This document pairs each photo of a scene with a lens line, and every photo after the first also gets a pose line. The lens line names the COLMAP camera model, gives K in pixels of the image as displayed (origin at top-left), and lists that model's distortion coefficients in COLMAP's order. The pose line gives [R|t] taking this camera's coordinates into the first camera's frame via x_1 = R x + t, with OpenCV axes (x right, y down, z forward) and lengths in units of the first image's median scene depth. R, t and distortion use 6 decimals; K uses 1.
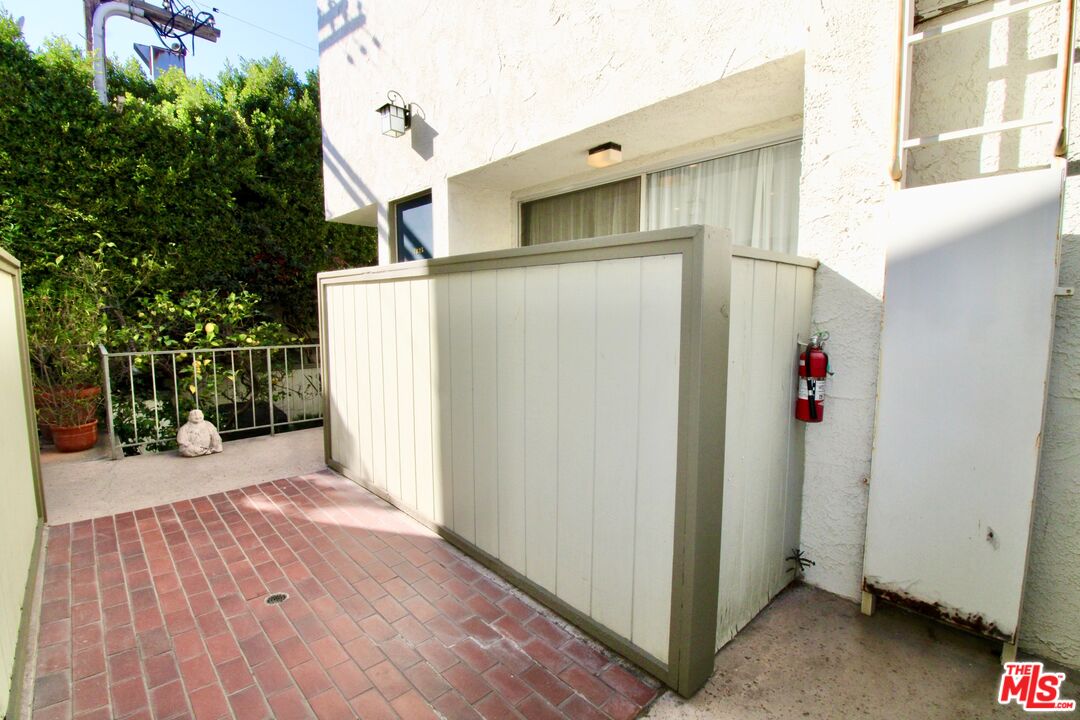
lens RADIAL K [[503.0, 0, 548.3], [0, 503.0, 359.6], [0, 0, 1]] dist [-0.008680, -0.002287]
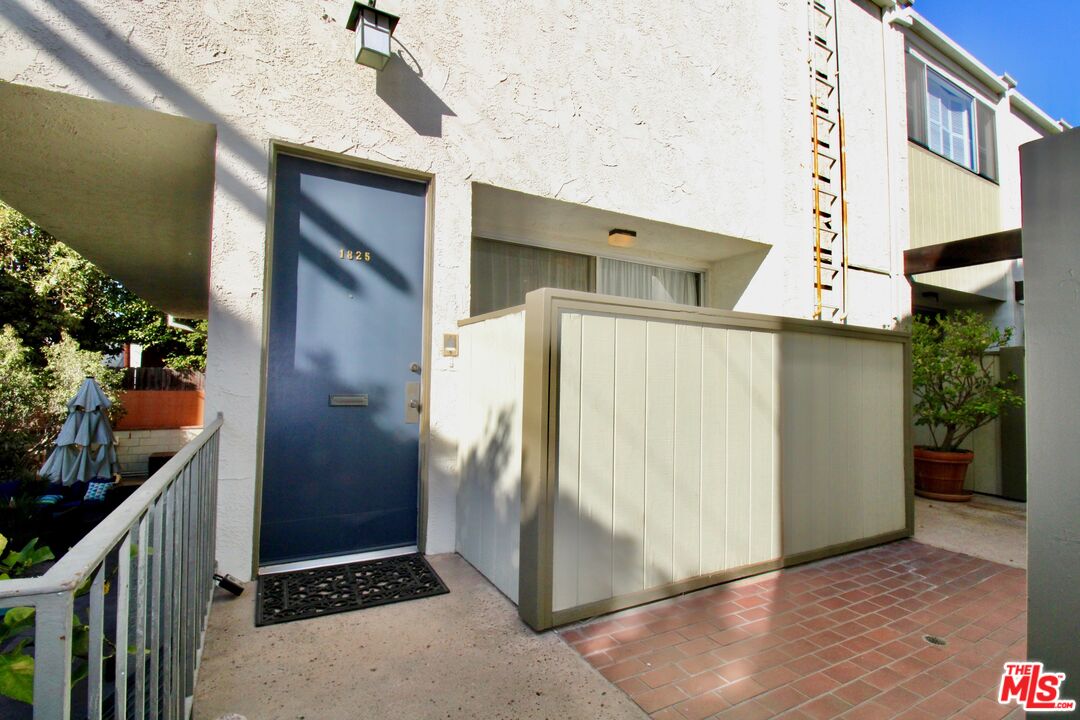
lens RADIAL K [[503.0, 0, 547.5], [0, 503.0, 359.8], [0, 0, 1]] dist [-0.008680, -0.002287]
pose [[0.230901, 0.046749, 0.971854, -1.030667], [0.086339, 0.993920, -0.068324, -0.048384], [-0.969139, 0.099685, 0.225460, 0.883038]]
